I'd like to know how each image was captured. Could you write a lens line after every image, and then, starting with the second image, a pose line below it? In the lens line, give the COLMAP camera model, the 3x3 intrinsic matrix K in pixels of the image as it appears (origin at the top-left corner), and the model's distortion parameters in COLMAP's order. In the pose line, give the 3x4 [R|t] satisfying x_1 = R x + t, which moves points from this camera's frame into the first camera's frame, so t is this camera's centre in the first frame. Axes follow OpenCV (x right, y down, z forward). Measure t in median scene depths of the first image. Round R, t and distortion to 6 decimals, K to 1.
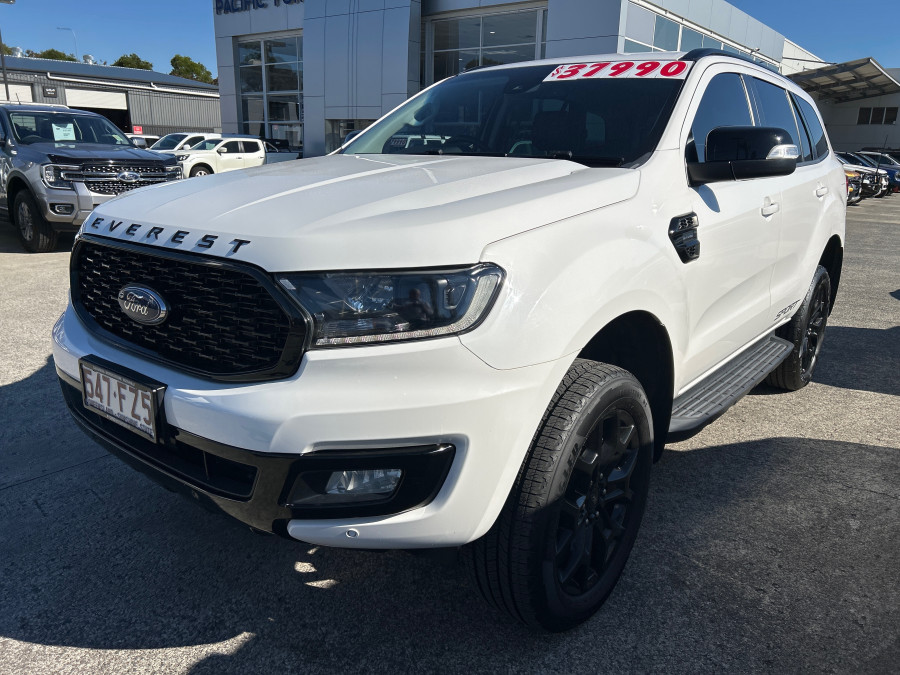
lens RADIAL K [[679.4, 0, 452.7], [0, 679.4, 337.5], [0, 0, 1]] dist [0.077205, -0.087844]
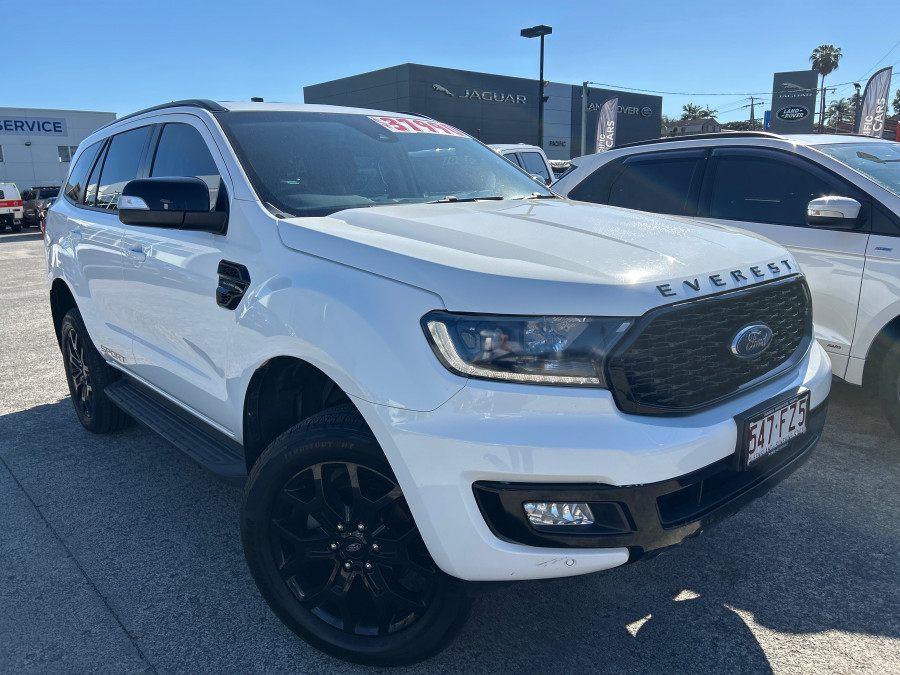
lens RADIAL K [[679.4, 0, 452.7], [0, 679.4, 337.5], [0, 0, 1]] dist [0.077205, -0.087844]
pose [[0.168956, -0.236974, 0.956712, -1.755867], [0.283927, 0.941222, 0.182996, -0.432514], [-0.943843, 0.240718, 0.226308, 1.344158]]
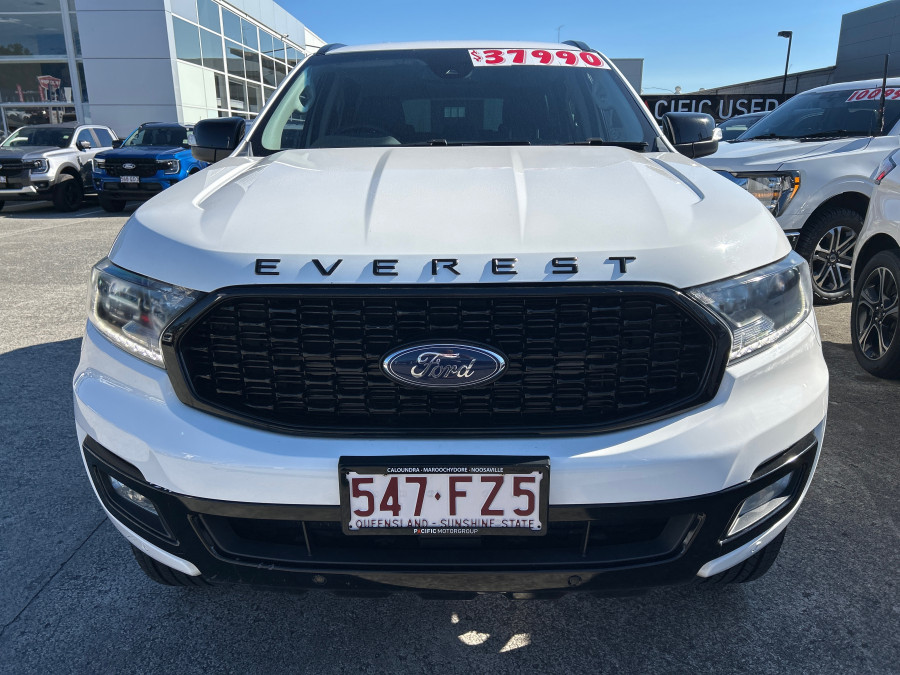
lens RADIAL K [[679.4, 0, 452.7], [0, 679.4, 337.5], [0, 0, 1]] dist [0.077205, -0.087844]
pose [[0.788104, -0.195788, 0.583575, -0.965894], [0.182518, 0.979759, 0.082220, -0.151731], [-0.587860, 0.041715, 0.807887, 0.456691]]
